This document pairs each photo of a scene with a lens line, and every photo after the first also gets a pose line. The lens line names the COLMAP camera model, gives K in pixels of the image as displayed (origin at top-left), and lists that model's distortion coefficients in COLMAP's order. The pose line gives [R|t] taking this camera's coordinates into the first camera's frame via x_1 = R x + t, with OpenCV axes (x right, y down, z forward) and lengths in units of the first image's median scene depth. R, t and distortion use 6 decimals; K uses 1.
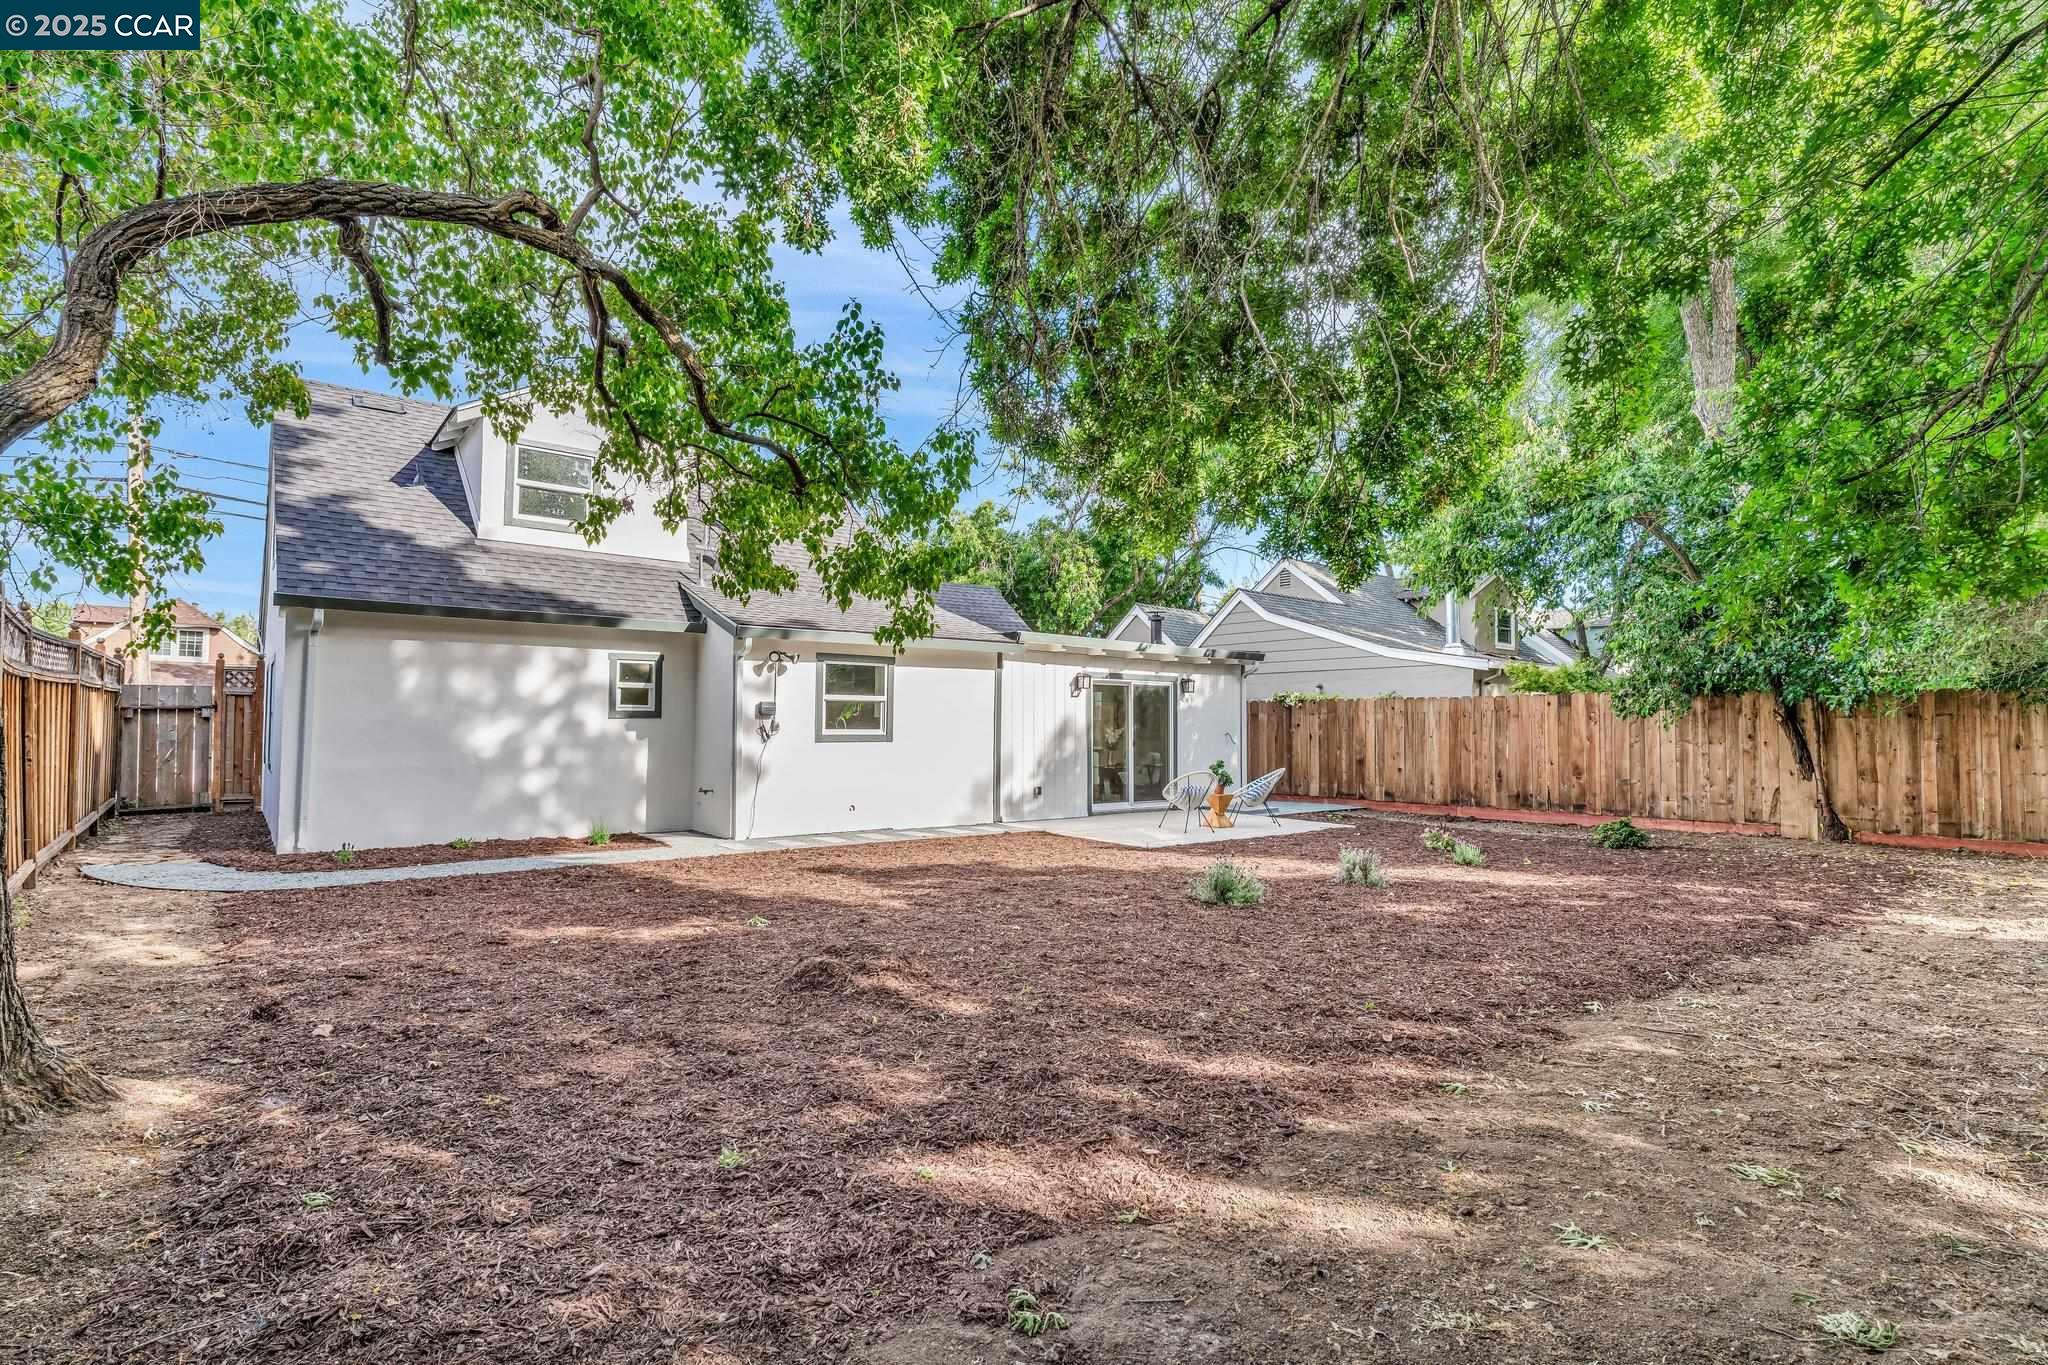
lens RADIAL K [[987.0, 0, 1024.0], [0, 987.0, 682.5], [0, 0, 1]] dist [0.000999, 0.000528]
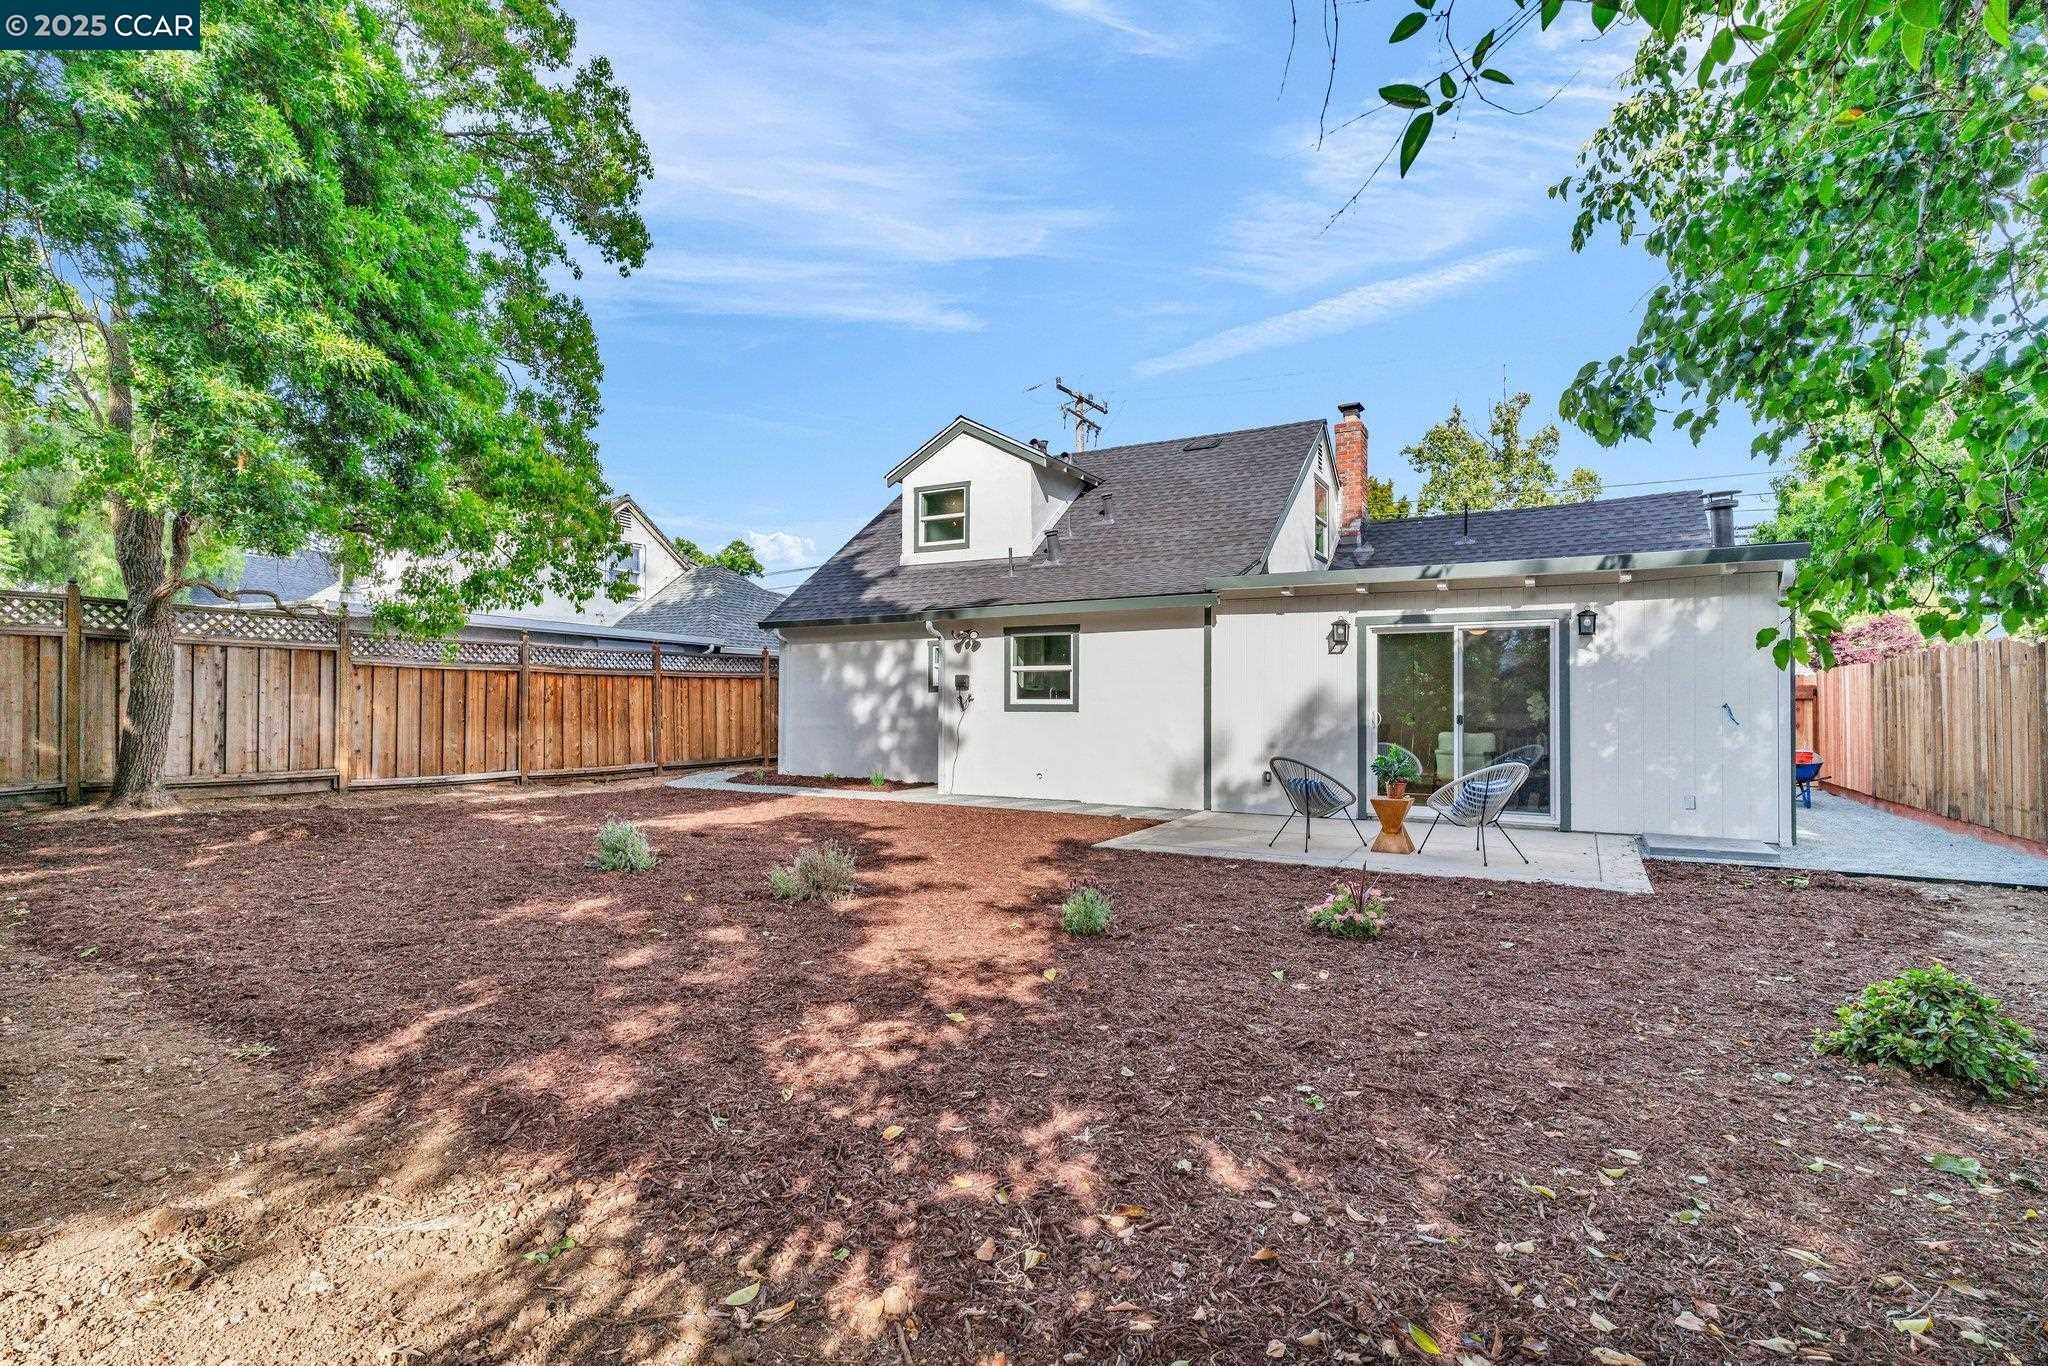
lens RADIAL K [[975.3, 0, 1016.1], [0, 975.3, 689.2], [0, 0, 1]] dist [-0.000448, 0.000111]
pose [[0.360651, -0.020570, -0.932474, 0.729708], [0.038449, 0.999235, -0.007172, 0.041979], [0.931908, -0.033266, 0.361166, 0.595550]]
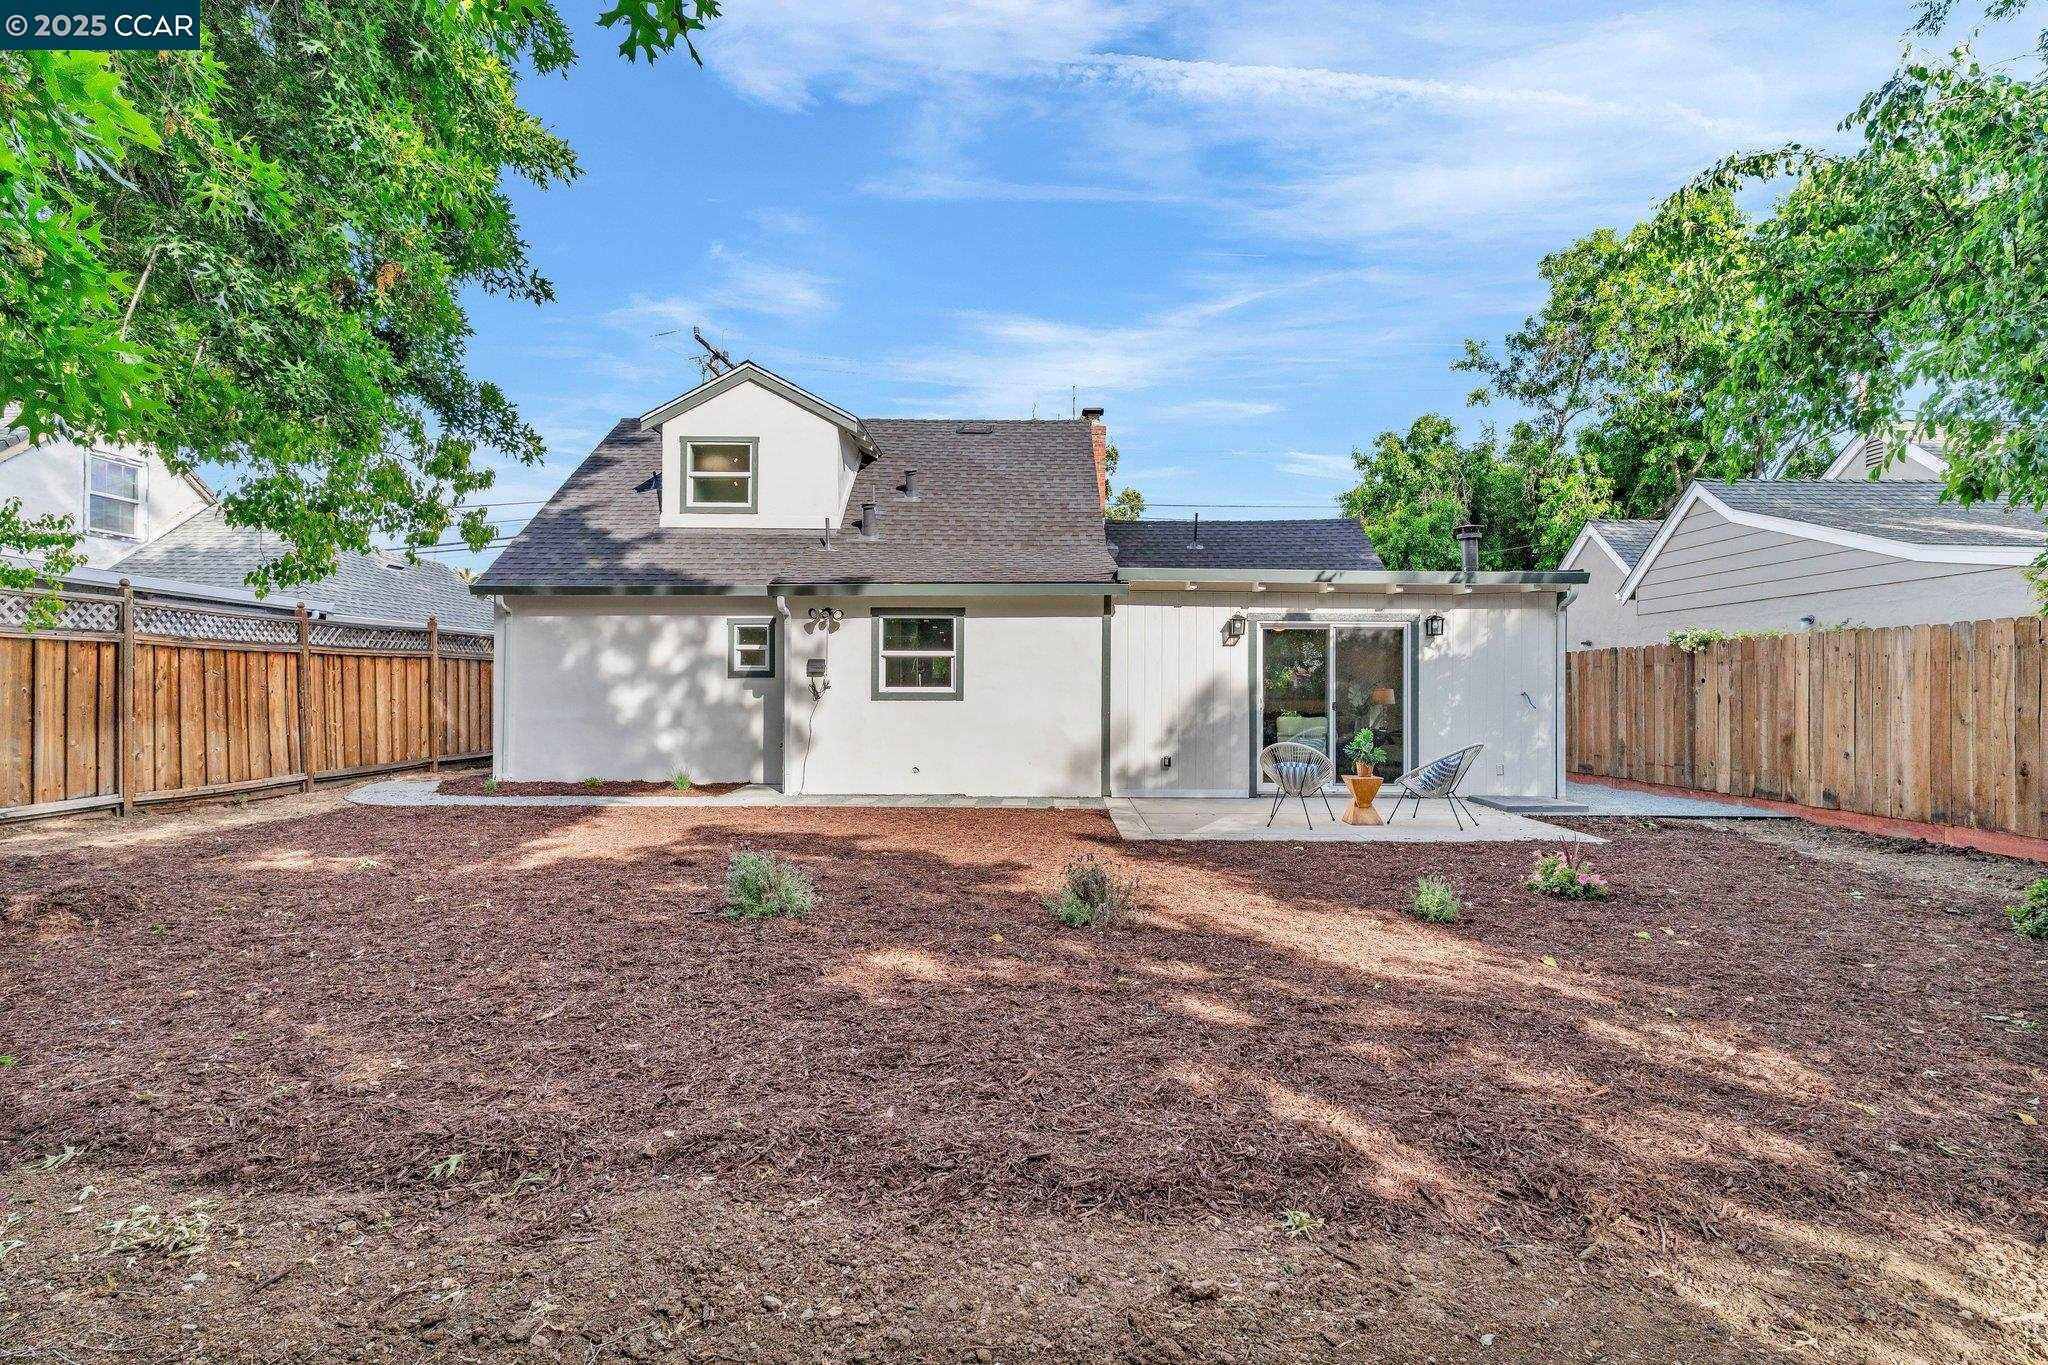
lens RADIAL K [[987.0, 0, 1024.0], [0, 987.0, 682.5], [0, 0, 1]] dist [0.000999, 0.000528]
pose [[0.775542, -0.009882, -0.631218, 0.483726], [0.029115, 0.999373, 0.020127, 0.026316], [0.630624, -0.033987, 0.775344, 0.326158]]
